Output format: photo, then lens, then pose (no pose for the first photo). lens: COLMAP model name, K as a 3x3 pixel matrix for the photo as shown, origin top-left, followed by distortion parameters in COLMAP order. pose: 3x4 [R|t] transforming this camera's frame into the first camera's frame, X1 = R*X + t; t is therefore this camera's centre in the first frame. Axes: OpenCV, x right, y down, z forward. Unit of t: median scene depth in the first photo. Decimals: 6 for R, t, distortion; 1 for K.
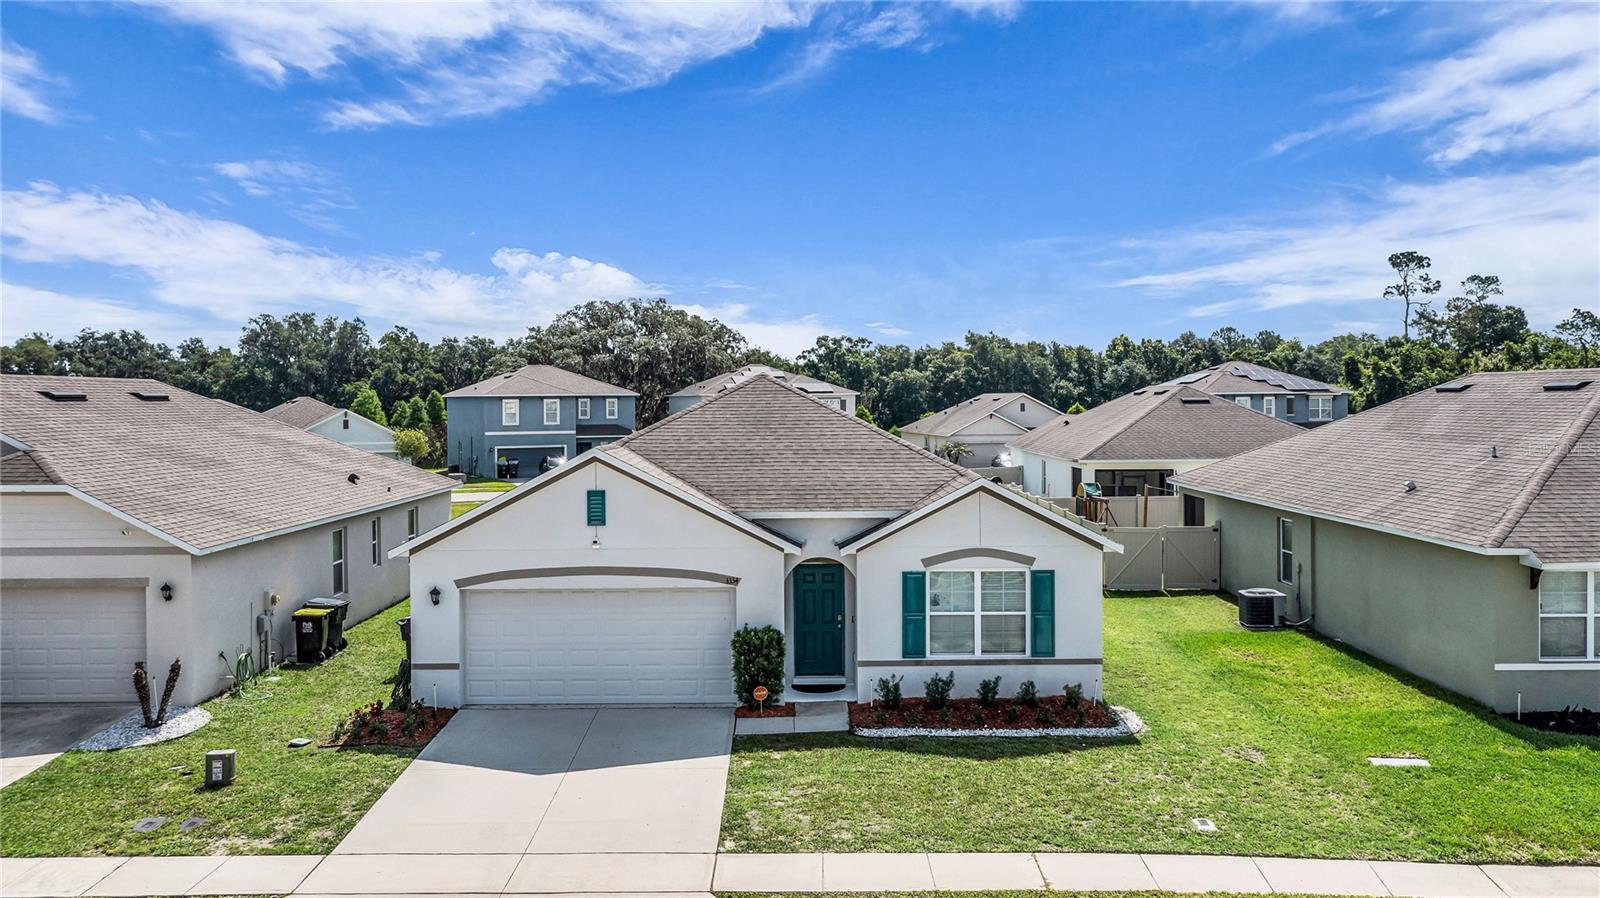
lens RADIAL K [[1270.8, 0, 803.3], [0, 1270.8, 442.2], [0, 0, 1]] dist [0.012311, 0.010084]
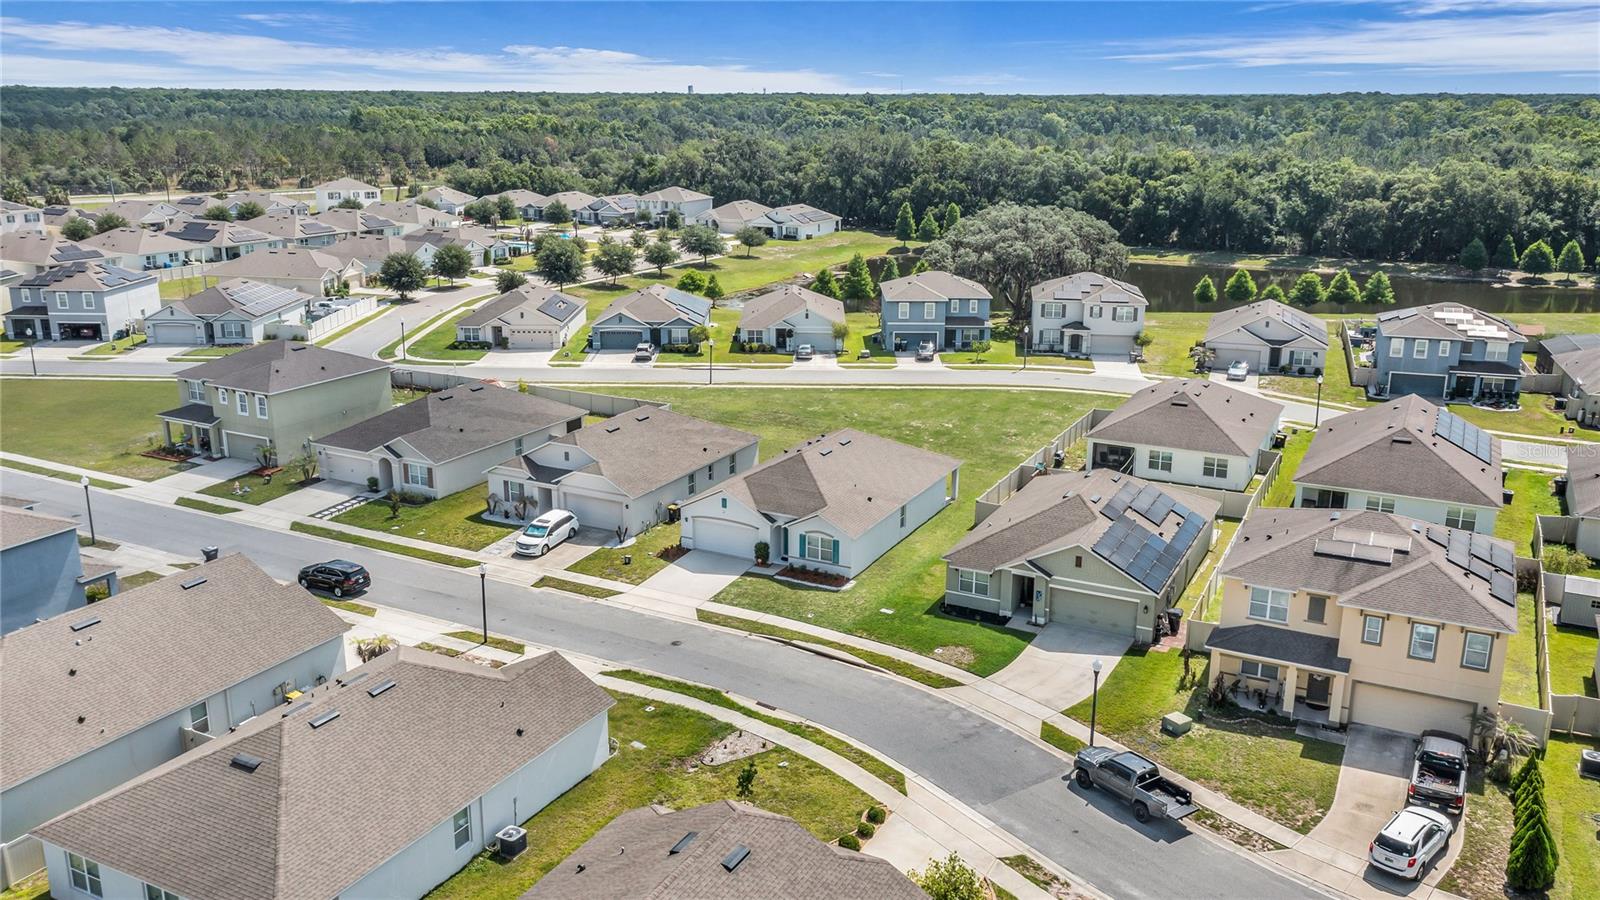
lens RADIAL K [[1261.0, 0, 800.0], [0, 1261.0, 450.0], [0, 0, 1]] dist [0.003384, 0.004356]
pose [[0.884852, 0.134922, -0.445906, 1.598142], [-0.025889, 0.969906, 0.242101, -0.964225], [0.465152, -0.202679, 0.861716, -1.948124]]
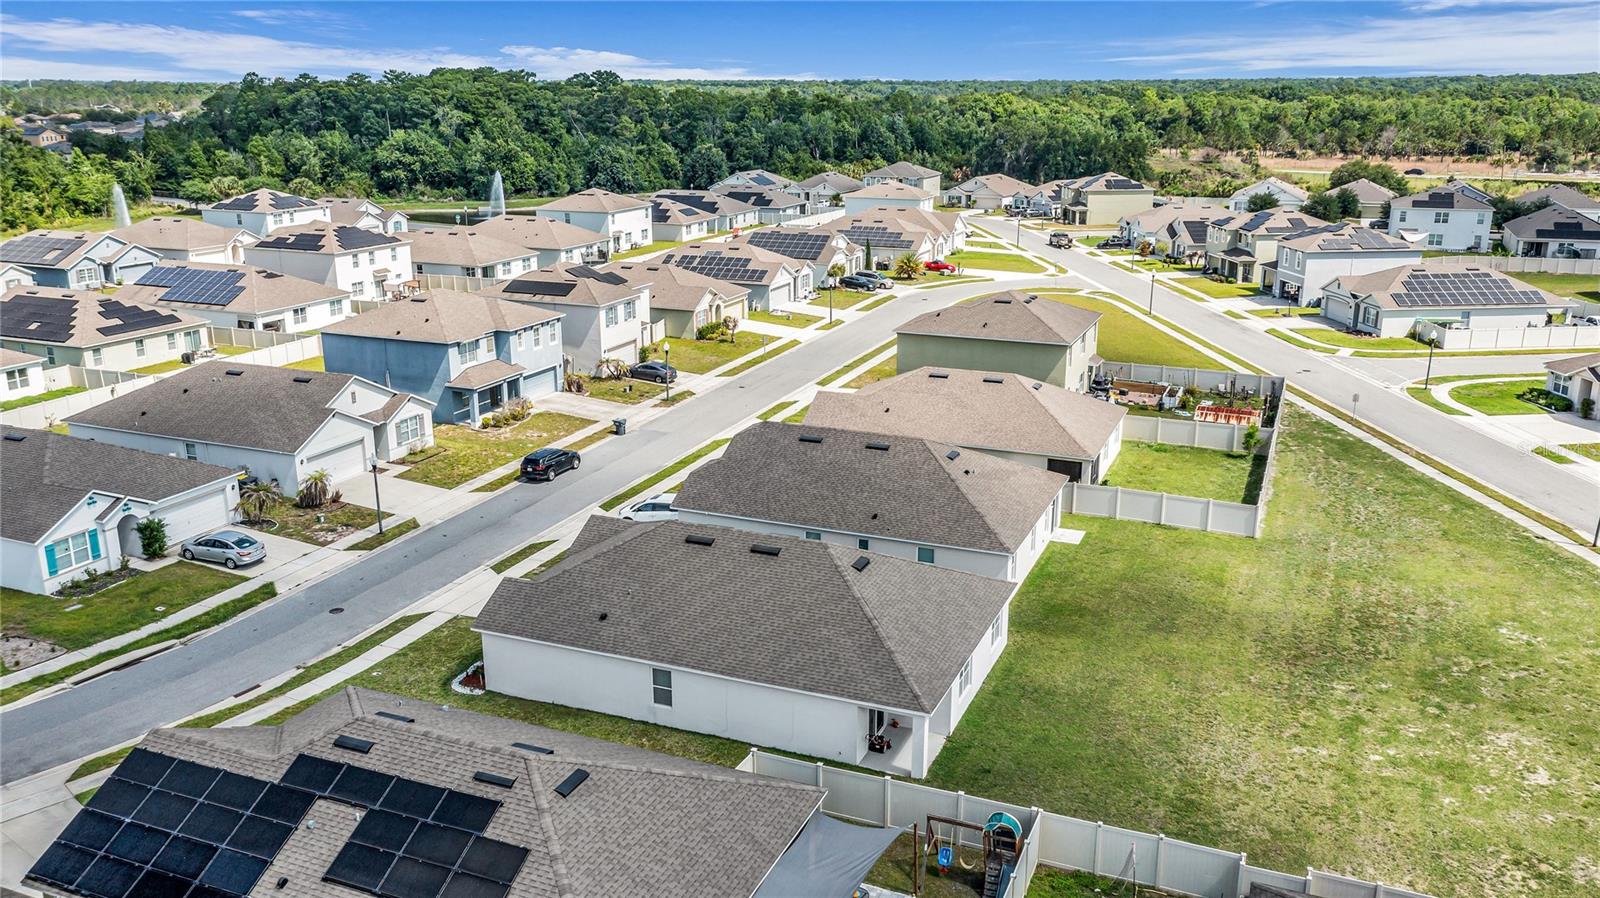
lens RADIAL K [[1270.8, 0, 803.3], [0, 1270.8, 442.2], [0, 0, 1]] dist [0.012311, 0.010084]
pose [[-0.387756, 0.258906, -0.884654, 1.932588], [-0.024889, 0.956452, 0.290828, -0.902940], [0.921426, 0.134788, -0.364426, 2.319073]]
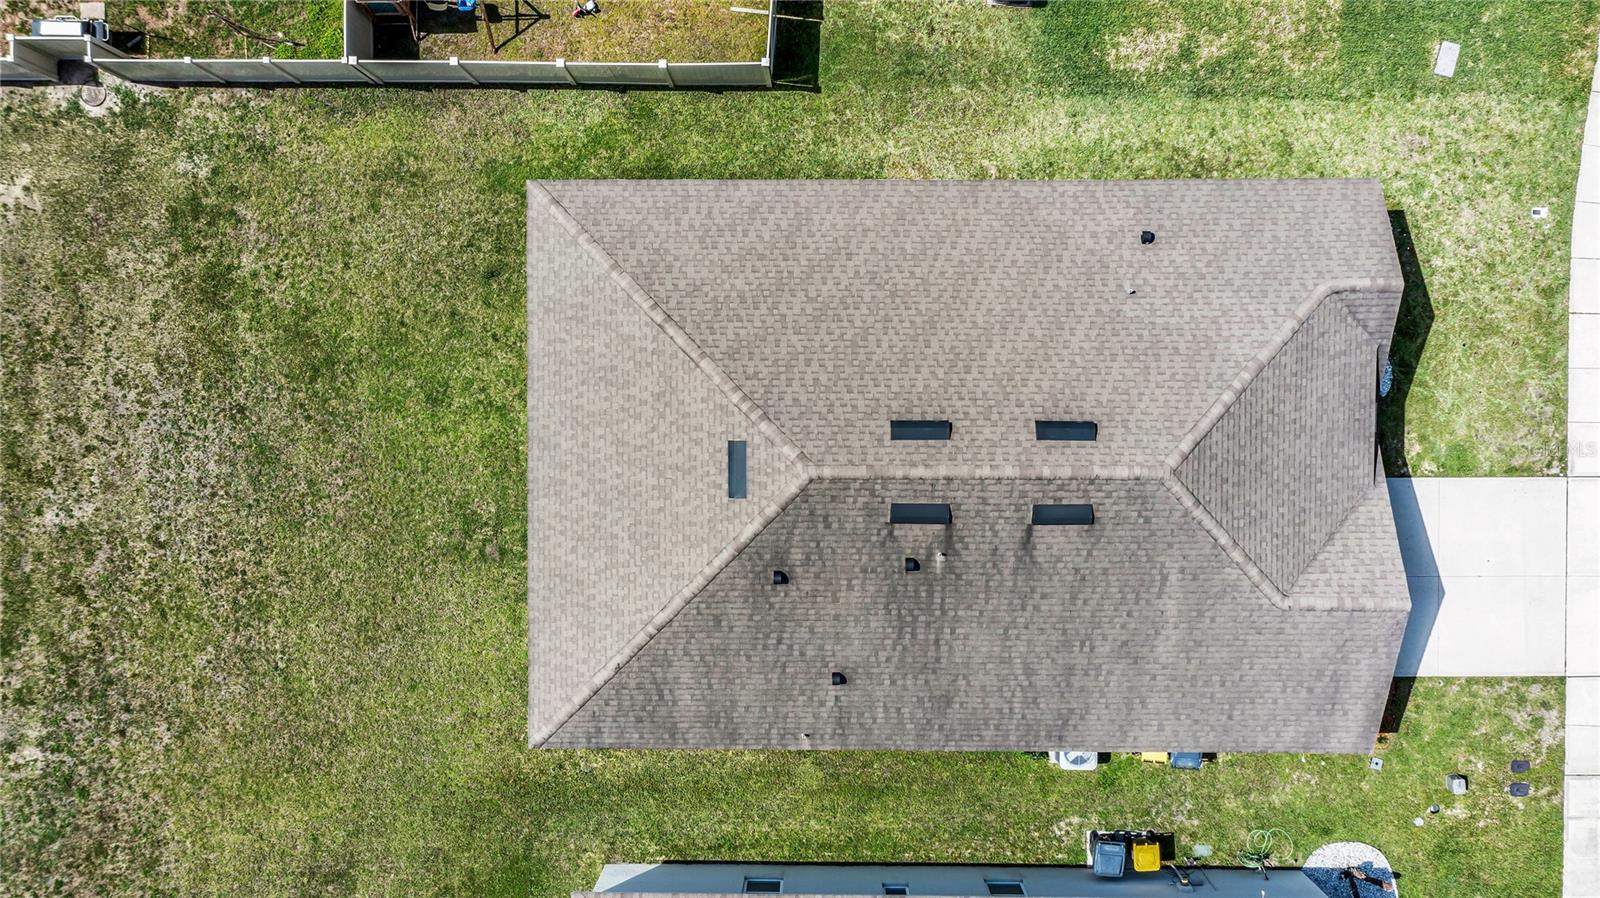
lens RADIAL K [[1270.8, 0, 803.3], [0, 1270.8, 442.2], [0, 0, 1]] dist [0.012311, 0.010084]
pose [[0.009866, -0.999870, -0.012776, 0.002213], [0.052194, -0.012244, 0.998562, -1.216300], [-0.998588, -0.010519, 0.052066, 1.495852]]
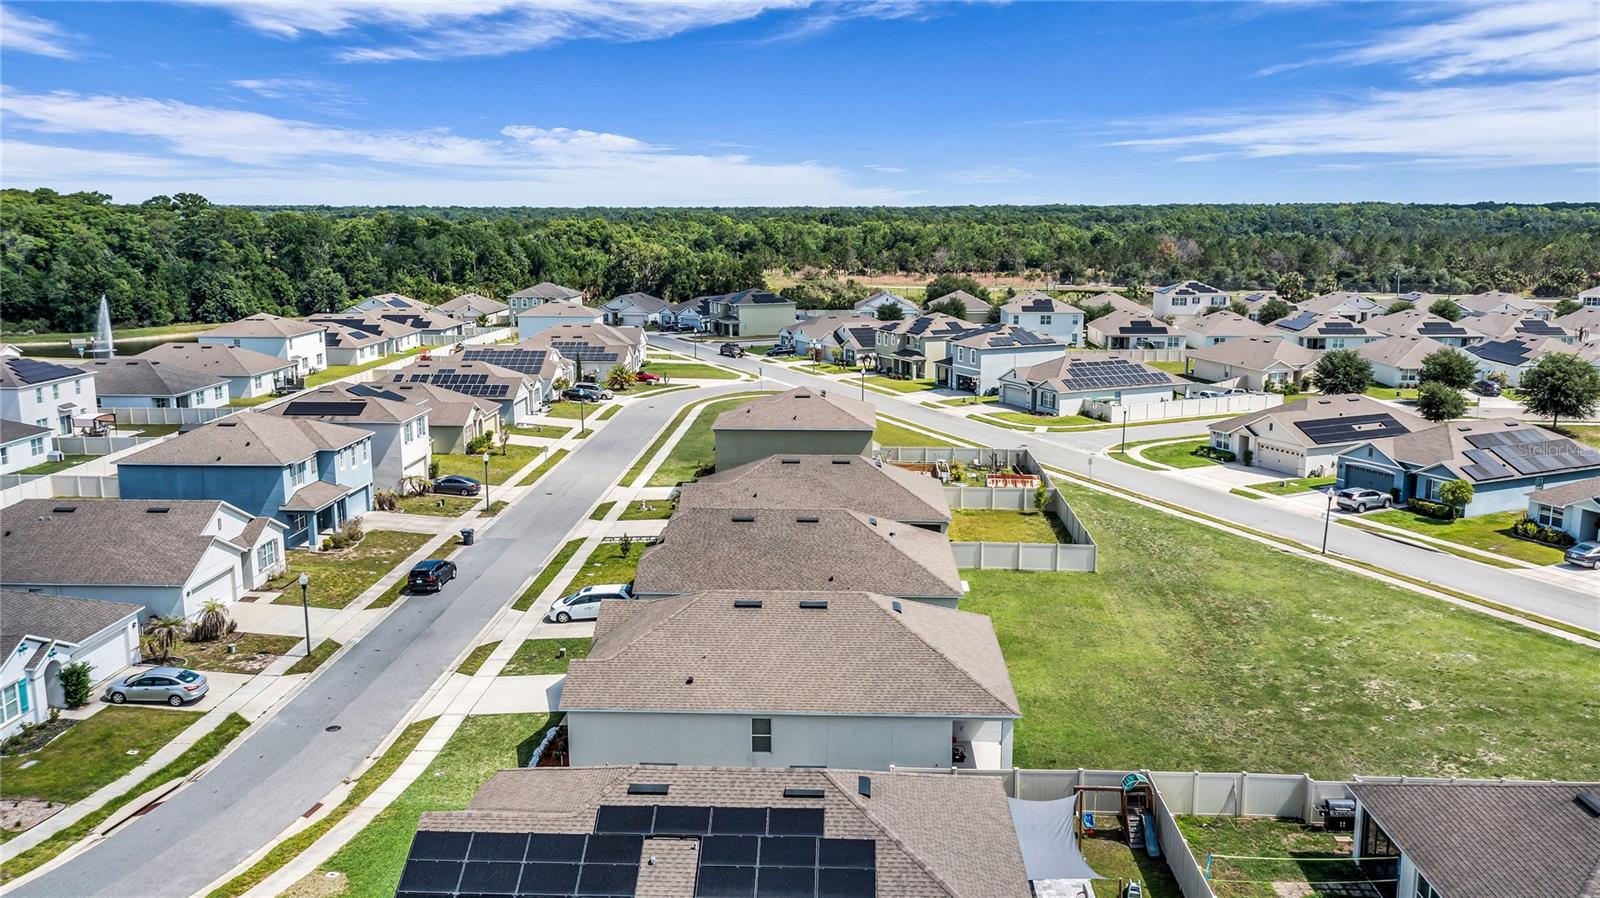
lens RADIAL K [[1270.8, 0, 803.3], [0, 1270.8, 442.2], [0, 0, 1]] dist [0.012311, 0.010084]
pose [[-0.043429, 0.187556, -0.981293, 2.443345], [-0.032435, 0.981438, 0.189019, -0.857943], [0.998530, 0.040038, -0.036540, 1.510015]]
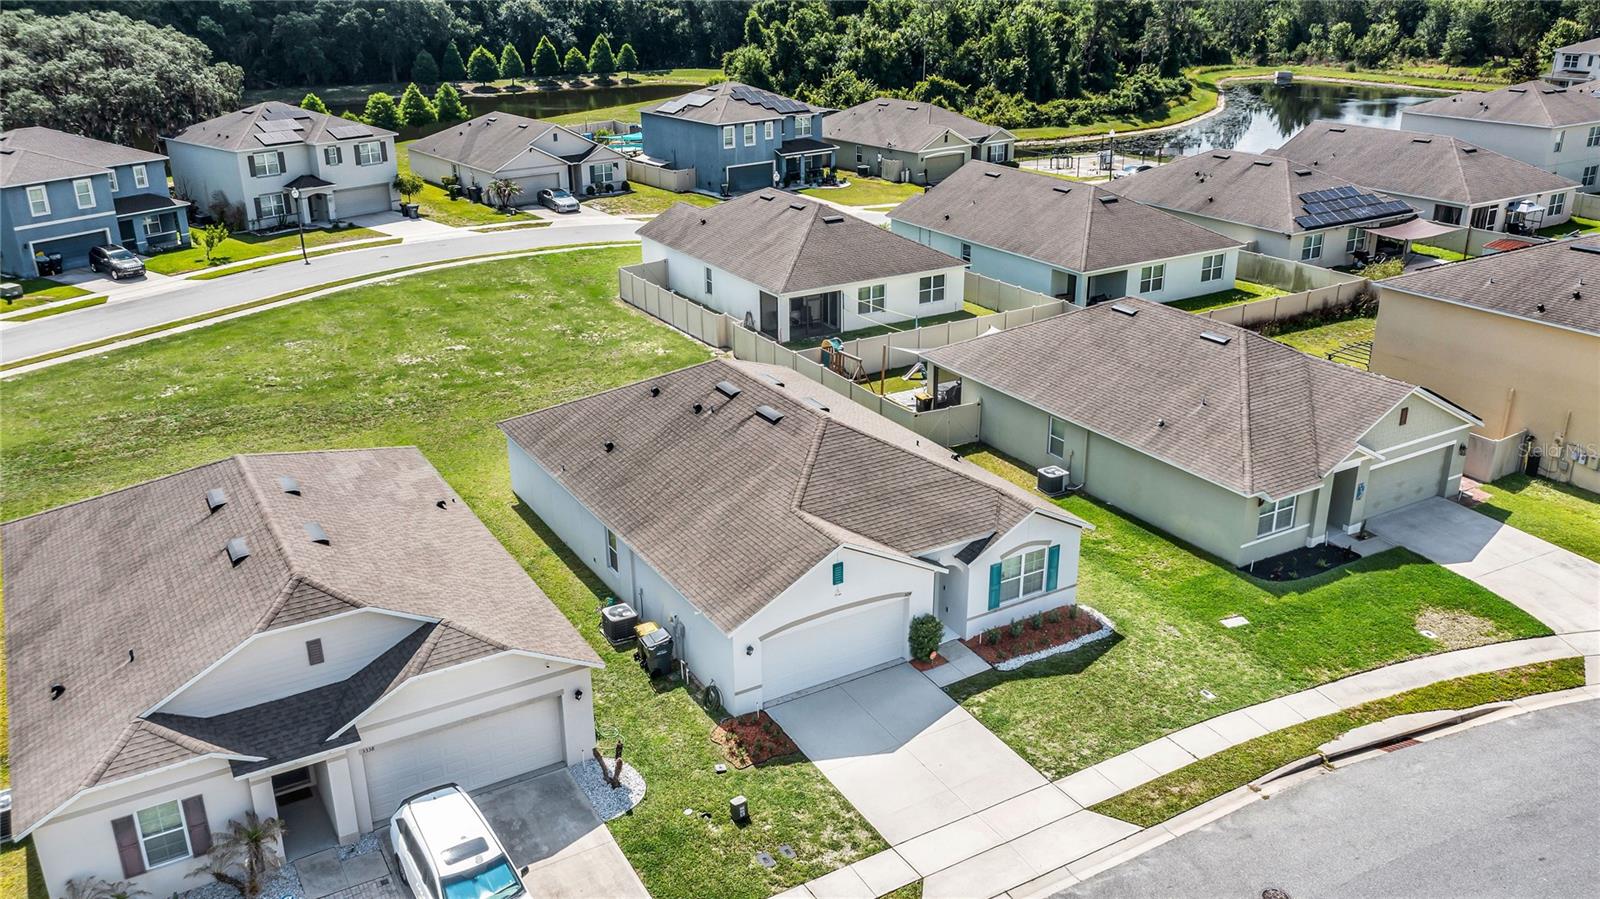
lens RADIAL K [[1270.8, 0, 803.3], [0, 1270.8, 442.7], [0, 0, 1]] dist [0.012311, 0.010084]
pose [[0.862271, -0.181674, 0.472740, -0.905038], [0.017659, 0.943662, 0.330440, -0.613405], [-0.506139, -0.276581, 0.816900, -0.206477]]
